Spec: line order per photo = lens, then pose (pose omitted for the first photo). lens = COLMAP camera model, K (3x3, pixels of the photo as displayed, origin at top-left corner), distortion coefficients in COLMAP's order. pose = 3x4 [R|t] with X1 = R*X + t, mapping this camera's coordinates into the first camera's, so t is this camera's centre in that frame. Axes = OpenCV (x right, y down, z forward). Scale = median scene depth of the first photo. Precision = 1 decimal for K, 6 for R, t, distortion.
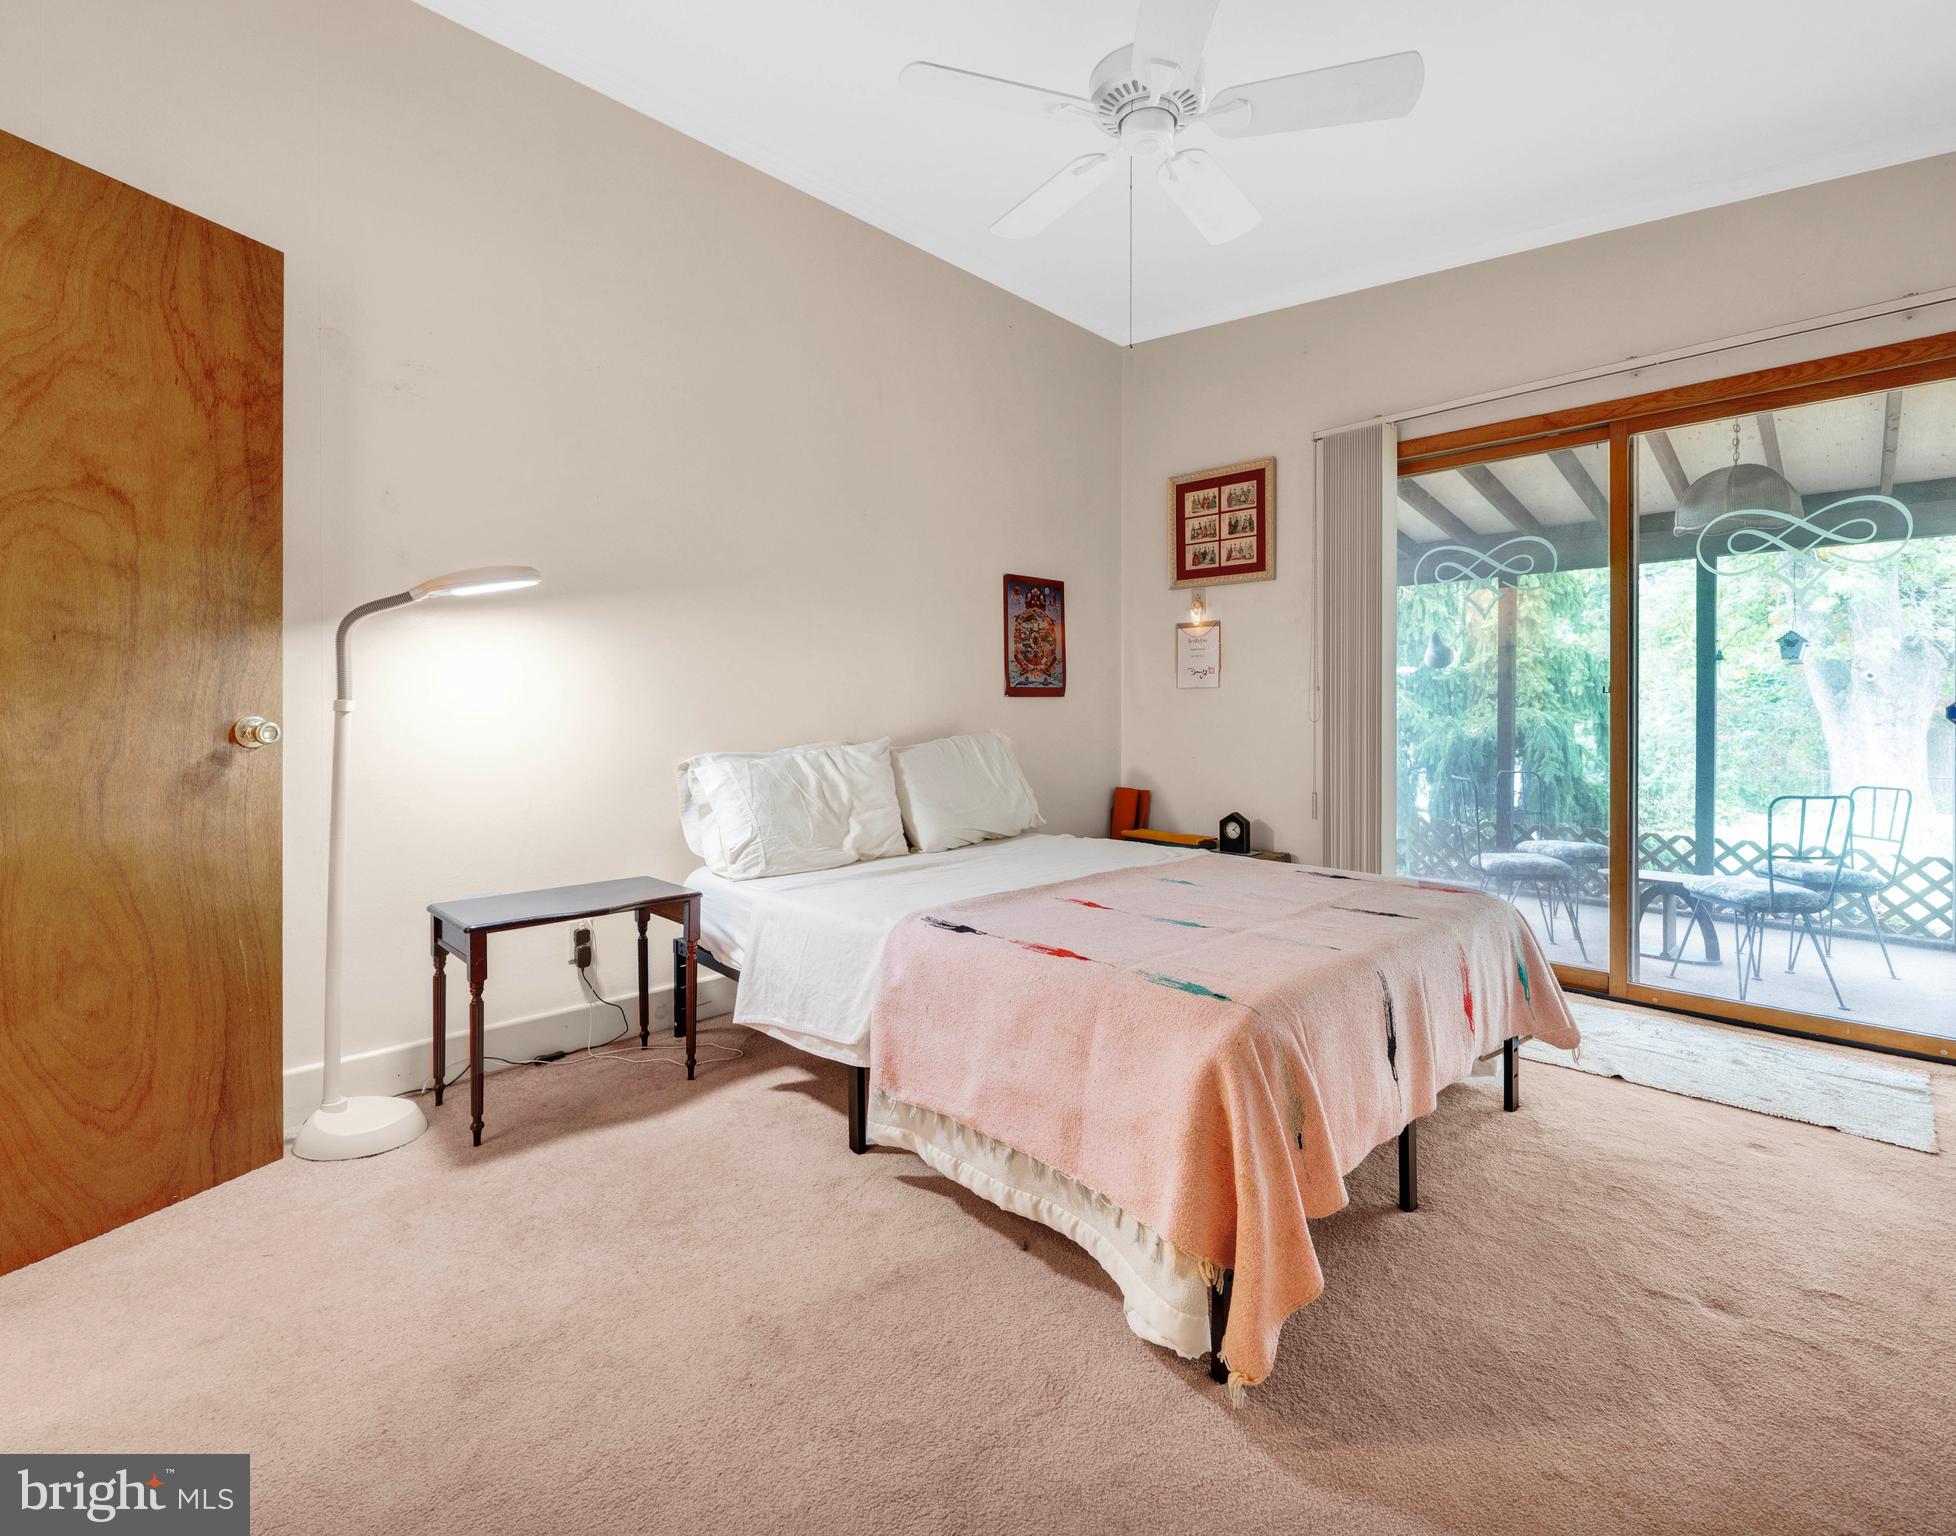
lens RADIAL K [[906.6, 0, 985.2], [0, 906.6, 715.4], [0, 0, 1]] dist [-0.002072, -0.000278]
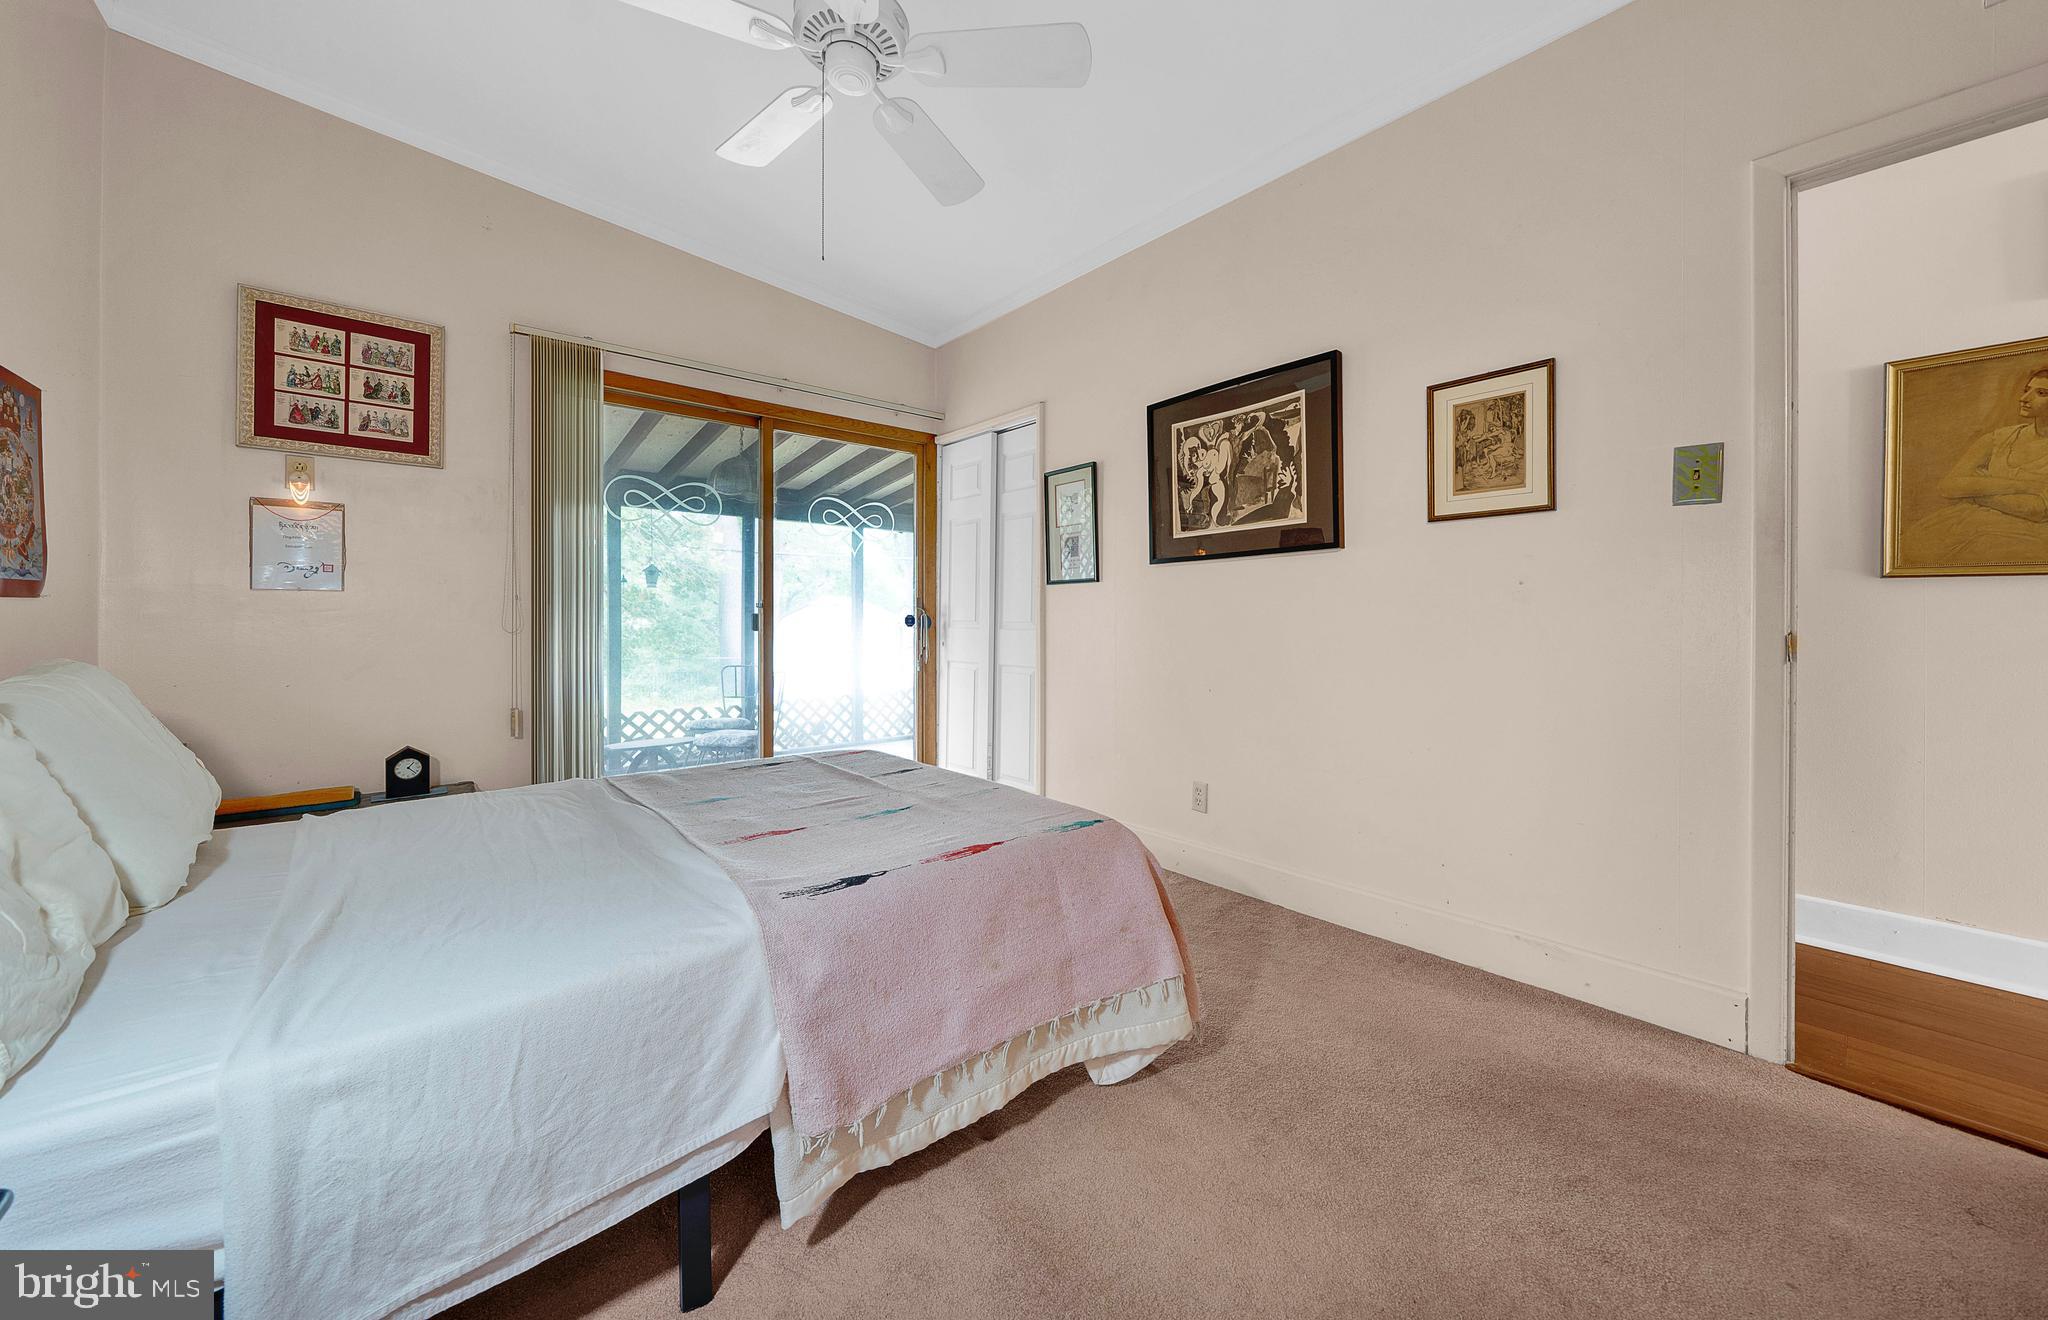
lens RADIAL K [[764.3, 0, 1025.1], [0, 764.3, 617.0], [0, 0, 1]] dist [-0.008076, 0.000077]
pose [[0.055759, 0.000031, 0.998444, -0.359158], [0.006297, 0.999980, -0.000383, -0.004809], [-0.998424, 0.006309, 0.055758, 0.392754]]
